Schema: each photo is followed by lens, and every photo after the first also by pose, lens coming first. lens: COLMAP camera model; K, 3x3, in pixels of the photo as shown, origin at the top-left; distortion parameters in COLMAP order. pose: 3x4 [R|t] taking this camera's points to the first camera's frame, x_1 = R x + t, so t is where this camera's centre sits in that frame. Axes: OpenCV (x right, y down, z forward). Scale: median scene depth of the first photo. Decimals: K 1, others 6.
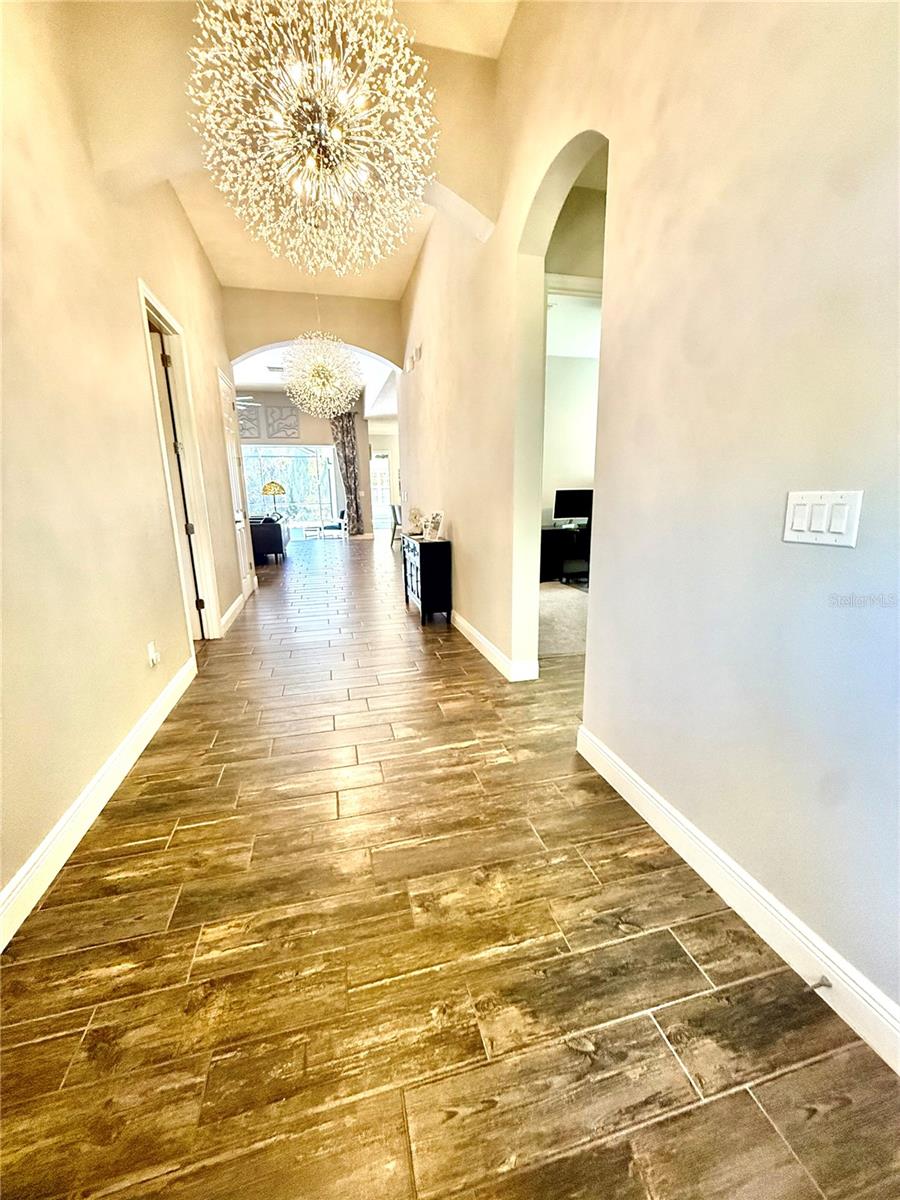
lens RADIAL K [[480.6, 0, 448.2], [0, 480.6, 605.8], [0, 0, 1]] dist [-0.001028, -0.000076]
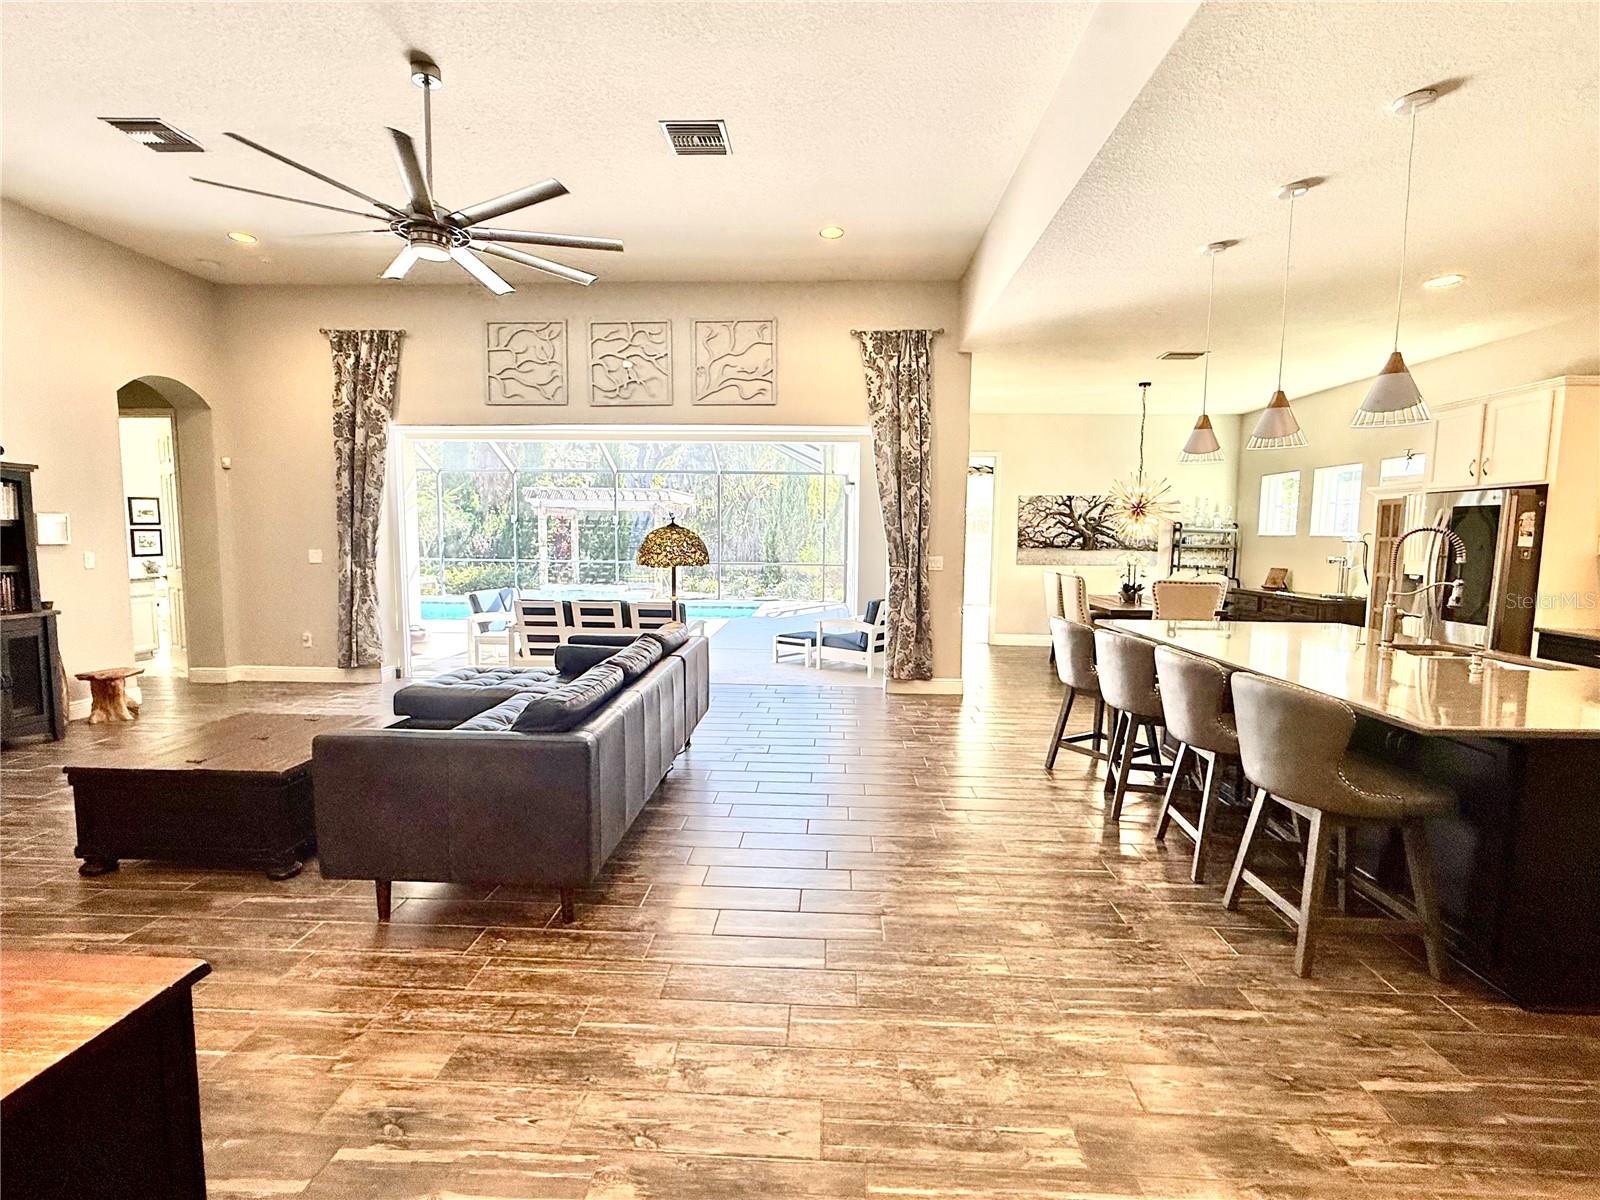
lens RADIAL K [[733.9, 0, 809.1], [0, 733.9, 605.1], [0, 0, 1]] dist [0.000754, 0.000508]
pose [[0.959886, 0.052765, -0.275382, -0.121875], [-0.090703, 0.987760, -0.126899, -0.129644], [0.265315, 0.146787, 0.952923, 0.485414]]
